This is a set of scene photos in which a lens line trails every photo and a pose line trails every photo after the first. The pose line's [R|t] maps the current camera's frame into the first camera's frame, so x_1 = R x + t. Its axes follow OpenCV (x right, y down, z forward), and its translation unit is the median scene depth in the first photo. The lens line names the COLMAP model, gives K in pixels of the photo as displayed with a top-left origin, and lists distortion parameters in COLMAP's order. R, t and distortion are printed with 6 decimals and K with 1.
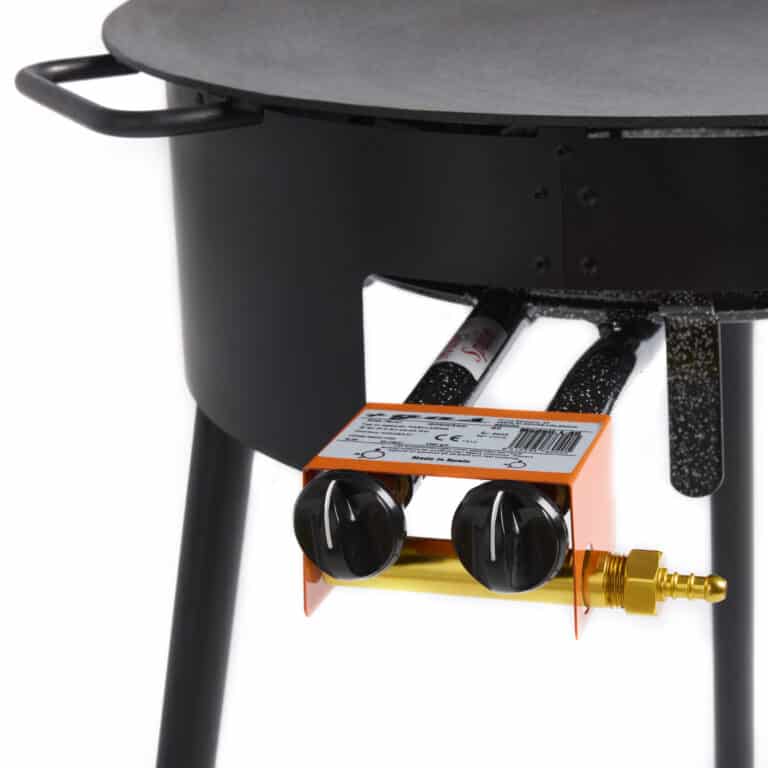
lens RADIAL K [[2444.5, 0, 384.0], [0, 2444.5, 384.0], [0, 0, 1]] dist [-0.470767, 2.692785]
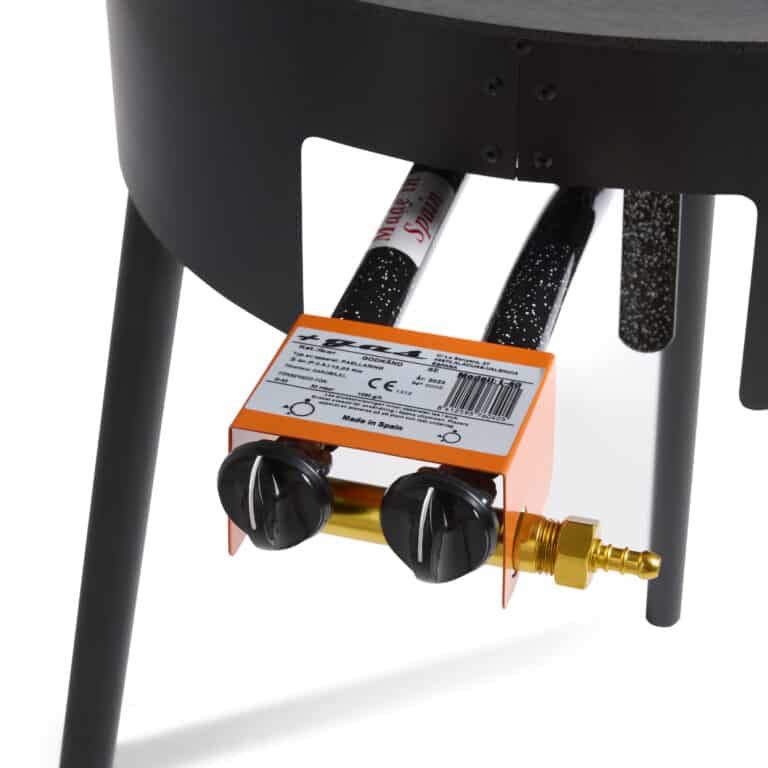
lens RADIAL K [[2444.5, 0, 384.0], [0, 2444.5, 384.0], [0, 0, 1]] dist [-0.470767, 2.692785]
pose [[0.999365, 0.031166, 0.017298, 0.010438], [-0.035278, 0.934195, 0.355014, -0.315431], [-0.005095, -0.355398, 0.934701, 0.106786]]
